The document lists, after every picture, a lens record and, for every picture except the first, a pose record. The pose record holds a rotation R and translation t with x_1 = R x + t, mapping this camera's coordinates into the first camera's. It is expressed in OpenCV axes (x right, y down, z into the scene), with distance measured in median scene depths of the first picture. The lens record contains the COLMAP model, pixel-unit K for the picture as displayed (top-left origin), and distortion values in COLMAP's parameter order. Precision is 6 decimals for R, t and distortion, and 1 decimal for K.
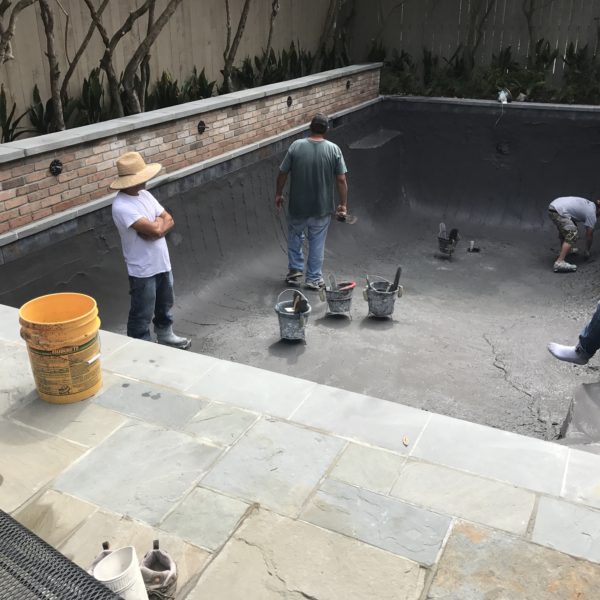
lens RADIAL K [[651.1, 0, 299.8], [0, 651.1, 309.1], [0, 0, 1]] dist [-0.054071, 0.042567]
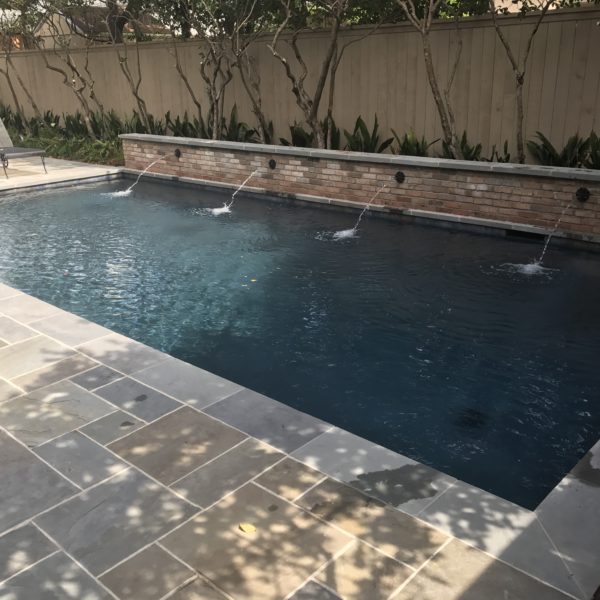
lens RADIAL K [[648.6, 0, 300.0], [0, 648.6, 300.0], [0, 0, 1]] dist [0.016324, -0.018028]
pose [[-0.280852, 0.345992, -0.895216, 1.072263], [-0.378883, 0.817029, 0.434638, -0.636909], [0.881799, 0.461251, -0.098374, 1.291578]]
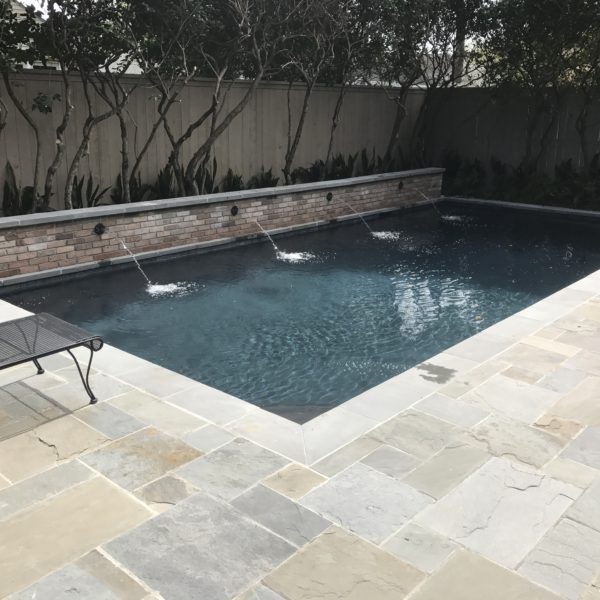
lens RADIAL K [[648.6, 0, 300.0], [0, 648.6, 300.0], [0, 0, 1]] dist [0.016324, -0.018028]
pose [[0.963861, 0.090188, -0.250674, 0.312052], [-0.128067, 0.981957, -0.139136, 0.057119], [0.233602, 0.166211, 0.958021, -0.177734]]
